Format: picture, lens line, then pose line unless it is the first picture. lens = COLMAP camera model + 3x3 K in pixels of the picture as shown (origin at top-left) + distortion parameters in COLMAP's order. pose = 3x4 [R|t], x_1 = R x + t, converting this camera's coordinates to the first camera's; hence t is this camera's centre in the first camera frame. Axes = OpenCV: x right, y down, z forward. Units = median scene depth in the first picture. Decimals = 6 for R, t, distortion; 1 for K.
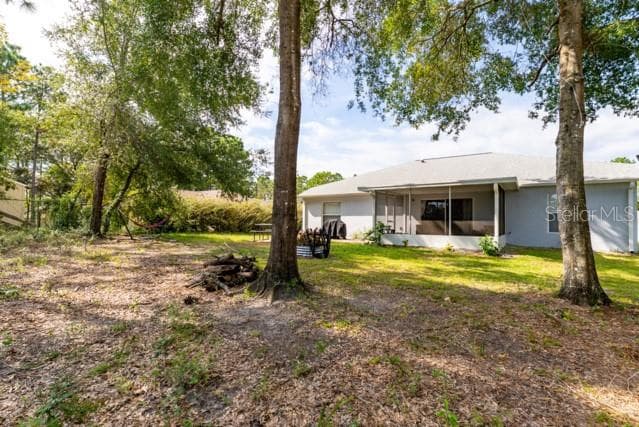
lens RADIAL K [[304.7, 0, 321.6], [0, 304.7, 221.2], [0, 0, 1]] dist [0.018059, 0.000170]
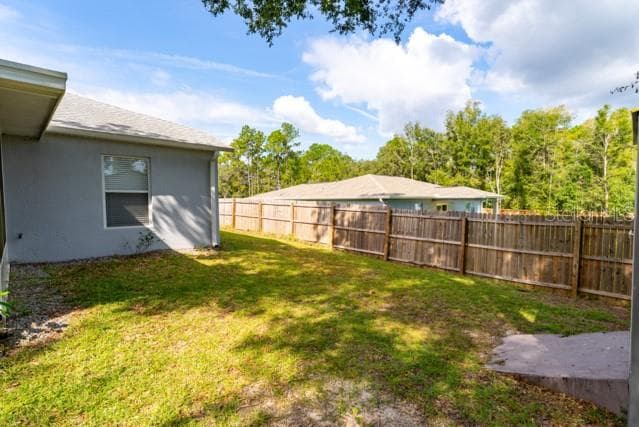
lens RADIAL K [[308.8, 0, 319.5], [0, 308.8, 213.5], [0, 0, 1]] dist [0.003044, 0.001266]
pose [[0.200254, -0.053247, 0.978296, 0.322994], [0.007506, 0.998576, 0.052815, -0.015739], [-0.979715, -0.003234, 0.200369, 0.588517]]
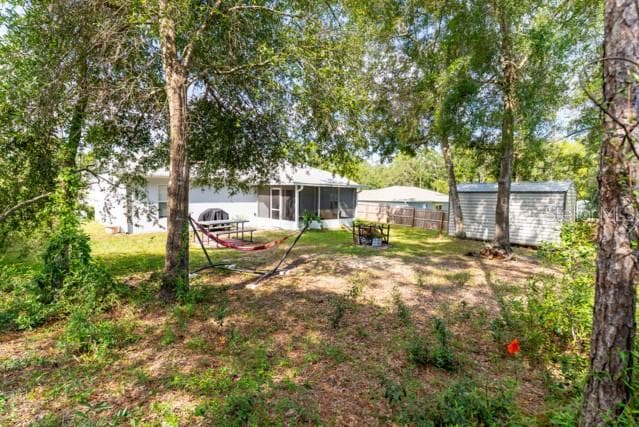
lens RADIAL K [[299.6, 0, 319.5], [0, 299.6, 213.5], [0, 0, 1]] dist [0.001024, 0.000163]
pose [[0.228906, -0.067053, 0.971136, -1.022136], [-0.014658, 0.997274, 0.072313, -0.084575], [-0.973338, -0.030787, 0.227299, 0.732868]]
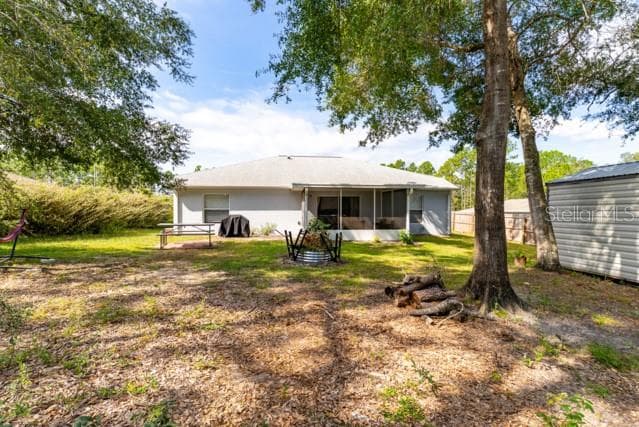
lens RADIAL K [[299.6, 0, 319.5], [0, 299.6, 213.5], [0, 0, 1]] dist [0.001024, 0.000163]
pose [[0.761496, -0.011717, 0.648064, -0.476764], [0.003177, 0.999892, 0.014345, -0.031767], [-0.648162, -0.008864, 0.761451, 0.255243]]
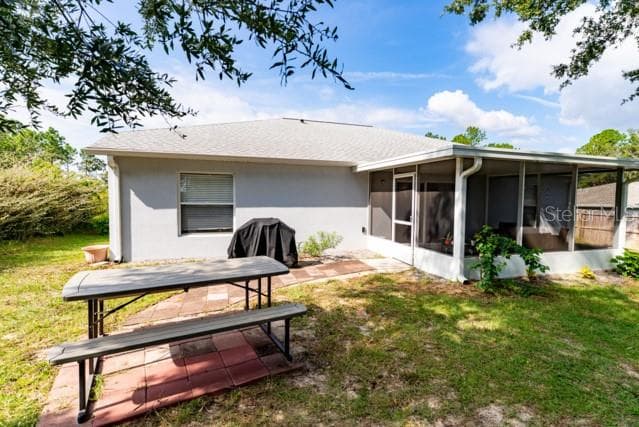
lens RADIAL K [[302.5, 0, 319.5], [0, 302.5, 213.5], [0, 0, 1]] dist [0.001116, 0.000287]
pose [[0.626459, -0.034606, 0.778686, -0.313189], [-0.007269, 0.998711, 0.050233, -0.047761], [-0.779421, -0.037129, 0.625400, 0.991491]]
